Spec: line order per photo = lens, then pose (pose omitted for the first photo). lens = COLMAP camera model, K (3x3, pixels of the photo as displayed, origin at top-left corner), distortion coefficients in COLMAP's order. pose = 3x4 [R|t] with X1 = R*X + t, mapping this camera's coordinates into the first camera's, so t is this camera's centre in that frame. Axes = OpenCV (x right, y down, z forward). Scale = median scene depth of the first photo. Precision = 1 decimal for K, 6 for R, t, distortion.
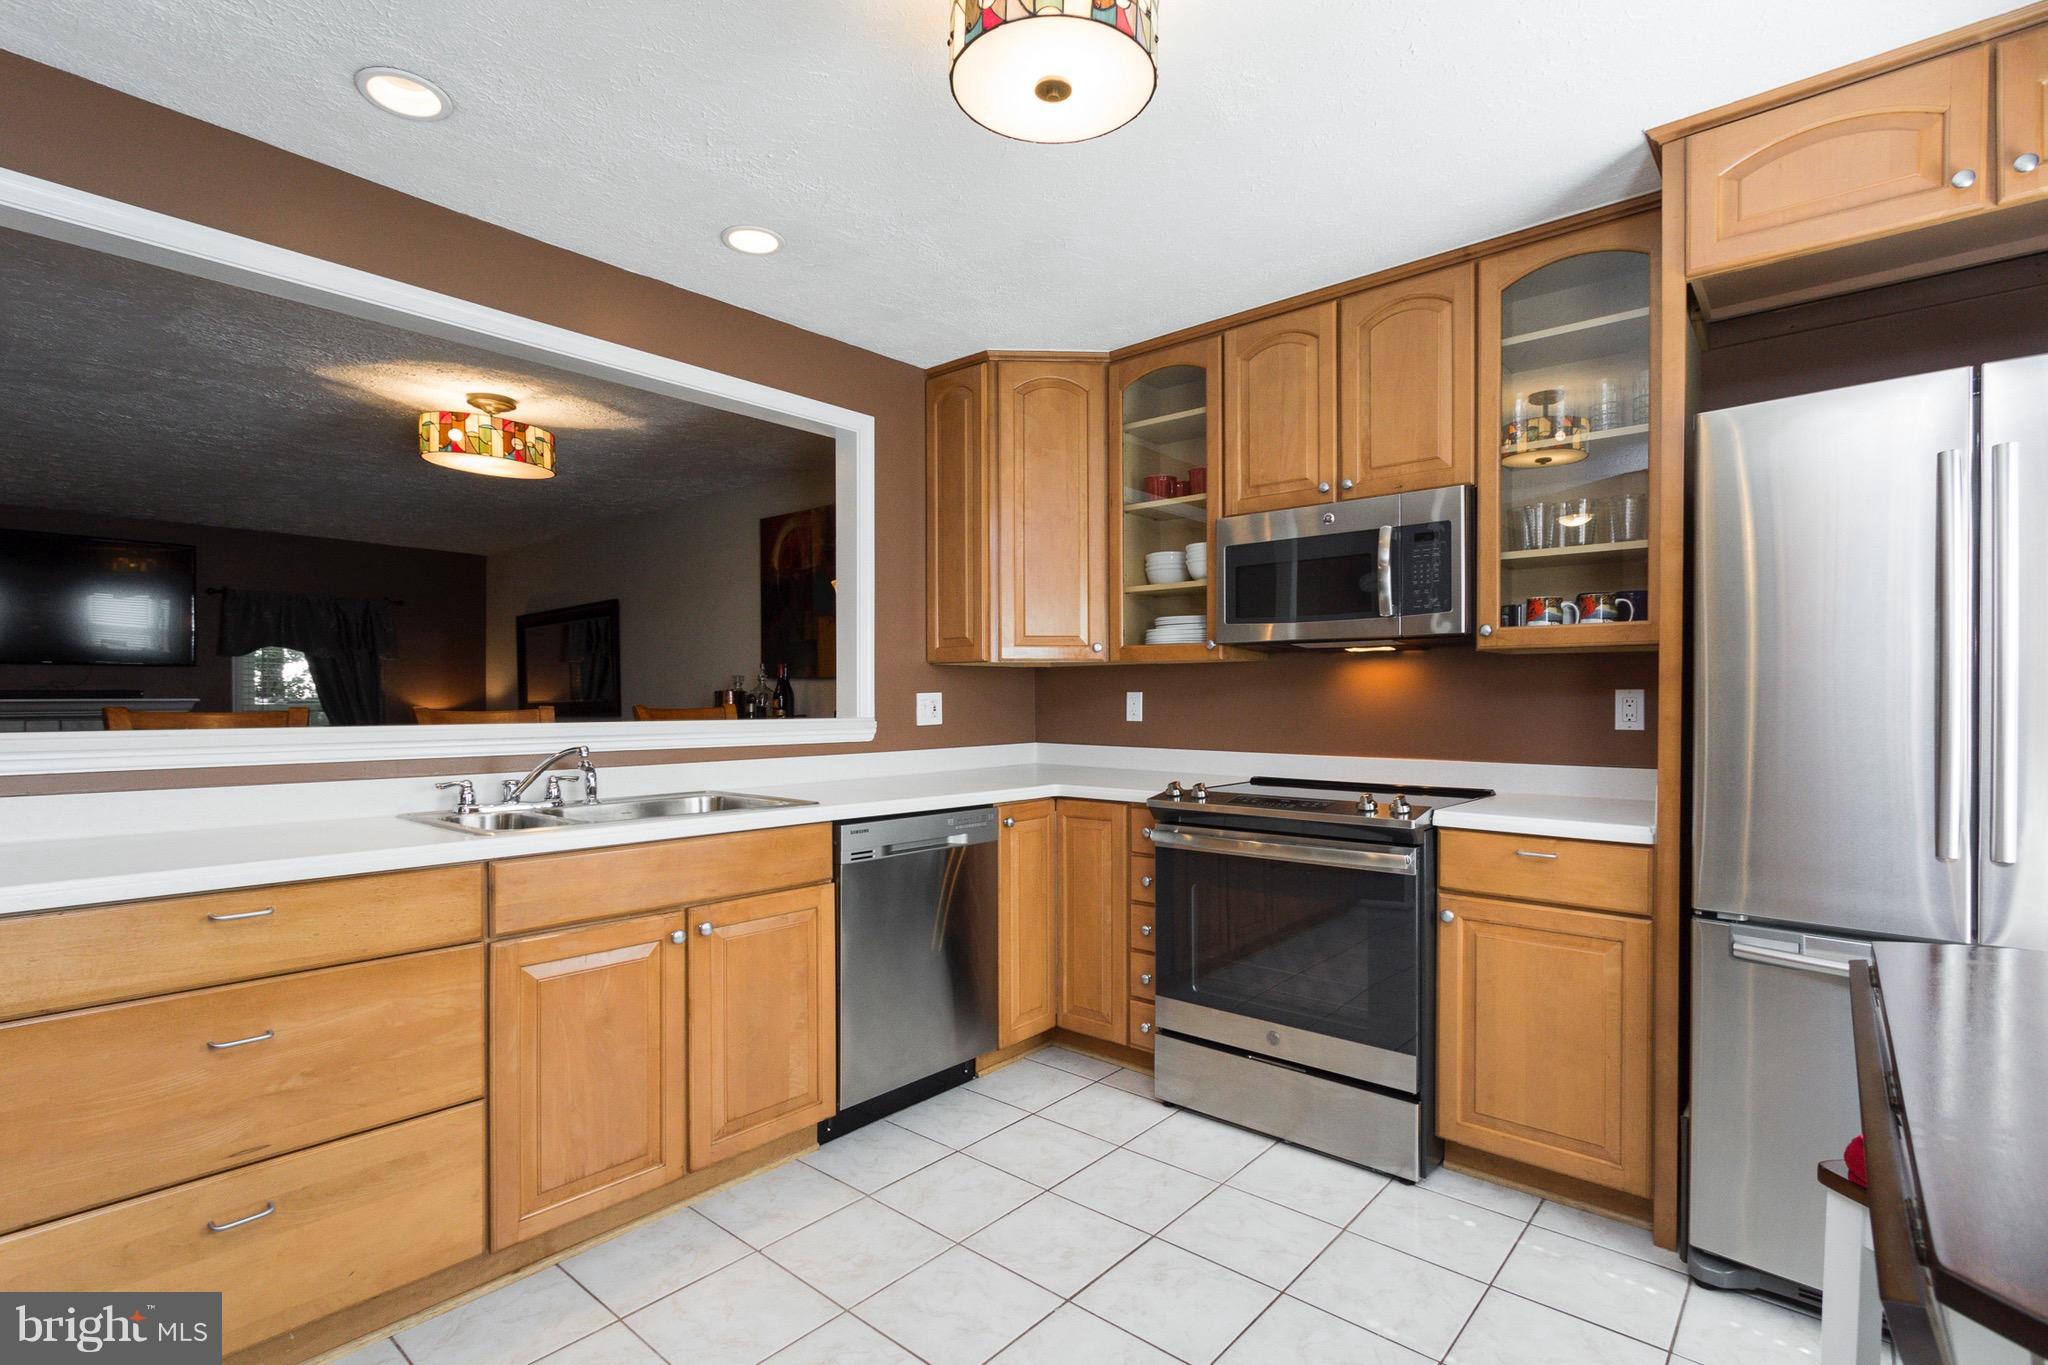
lens RADIAL K [[973.5, 0, 1032.0], [0, 973.5, 700.5], [0, 0, 1]] dist [-0.003800, 0.003940]
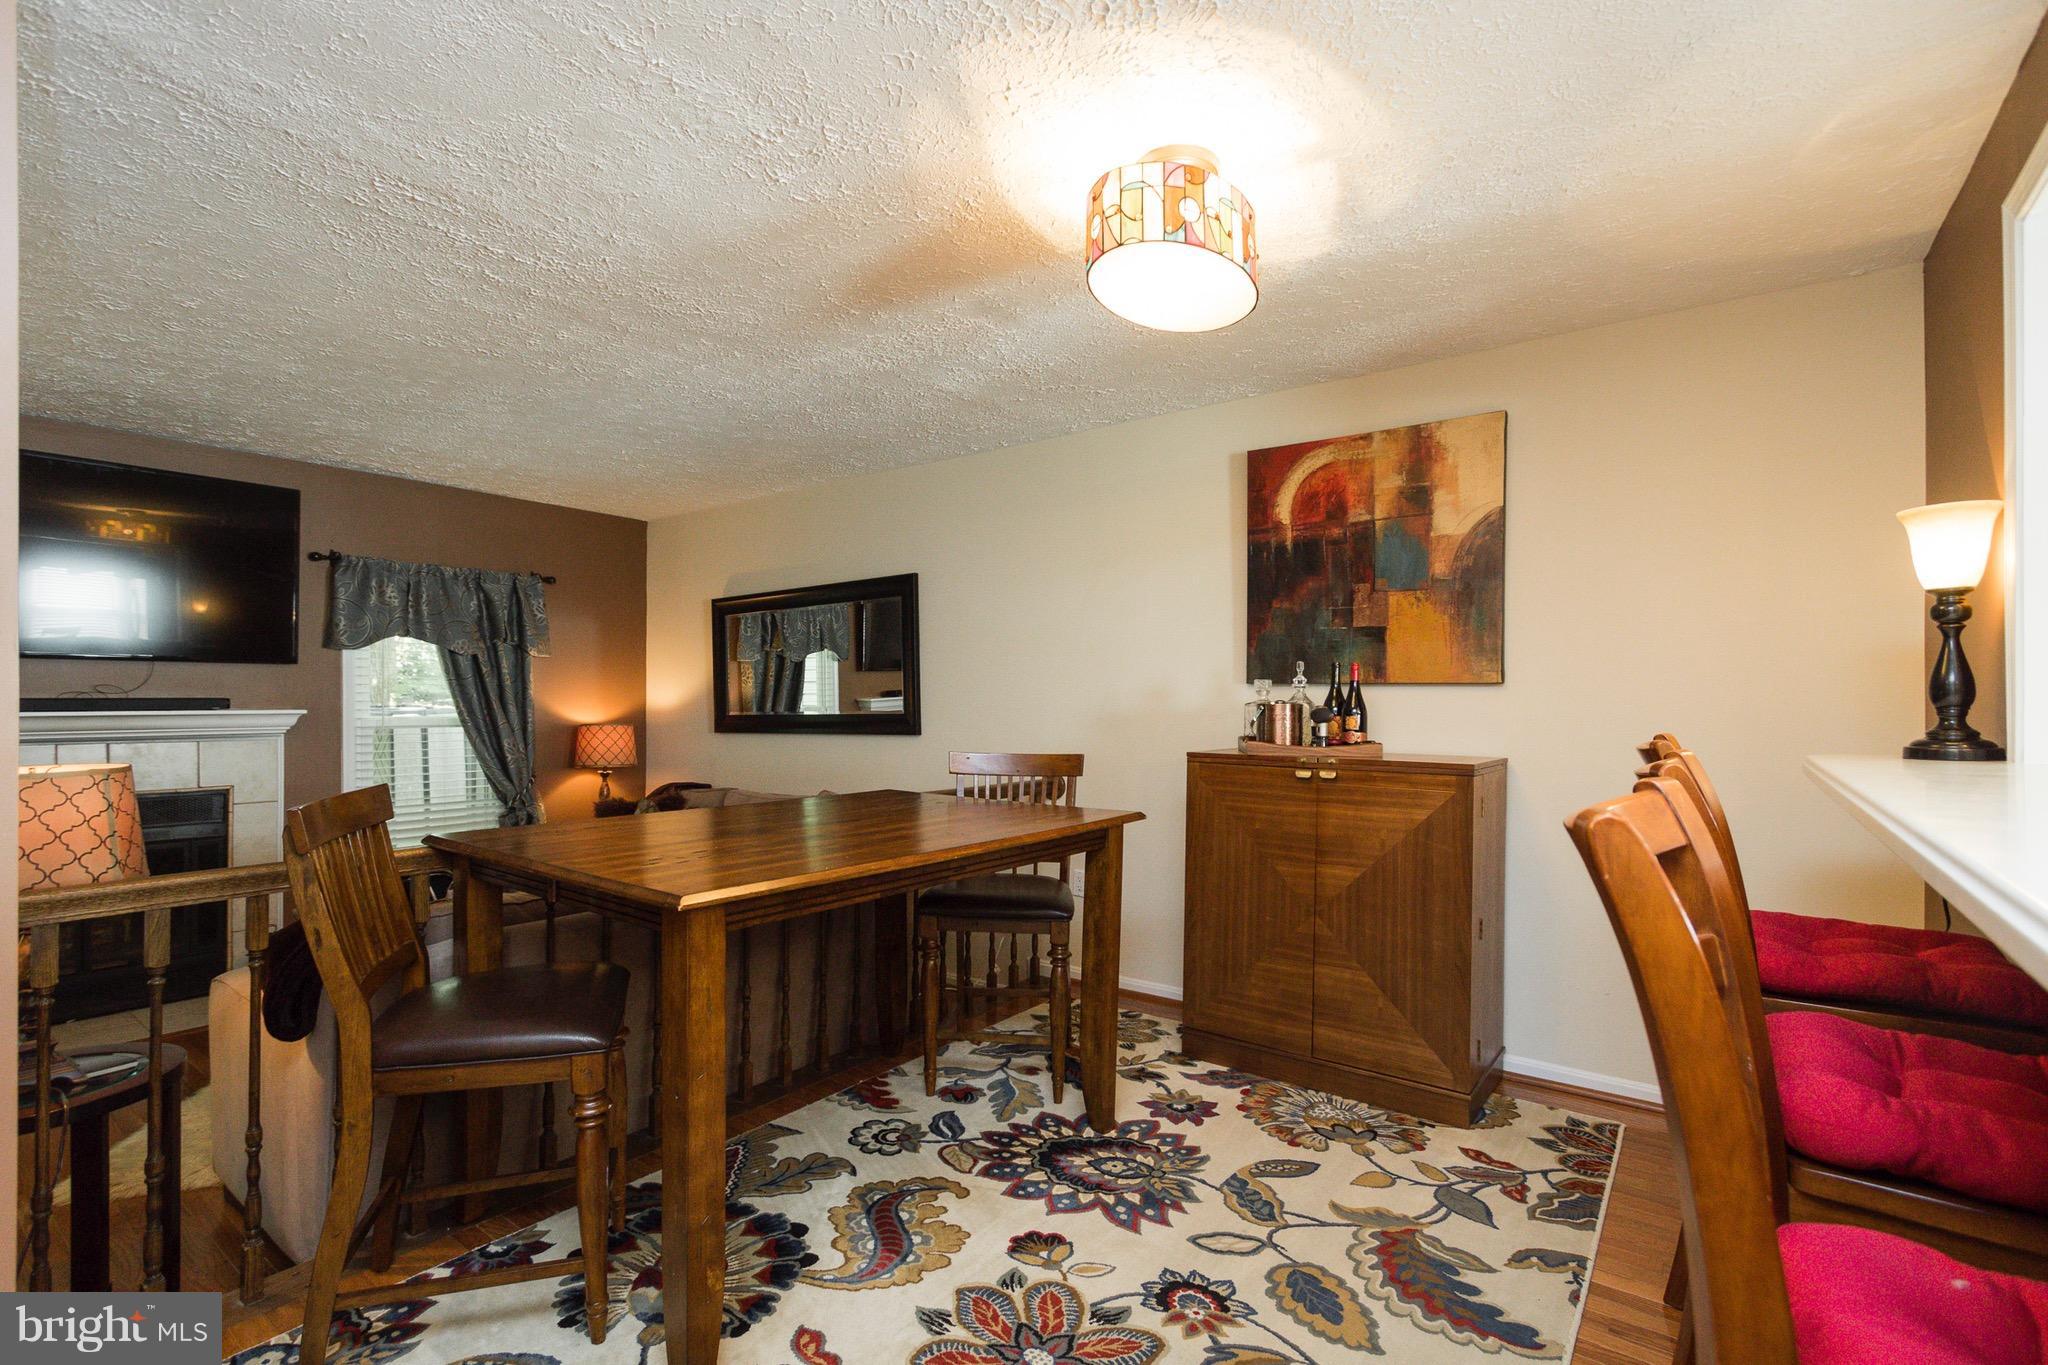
lens RADIAL K [[973.5, 0, 1029.8], [0, 973.5, 692.7], [0, 0, 1]] dist [-0.003800, 0.003940]
pose [[0.997111, 0.003955, 0.075852, -0.385194], [-0.002776, 0.999874, -0.015635, -0.004908], [-0.075904, 0.015379, 0.996997, 0.267450]]
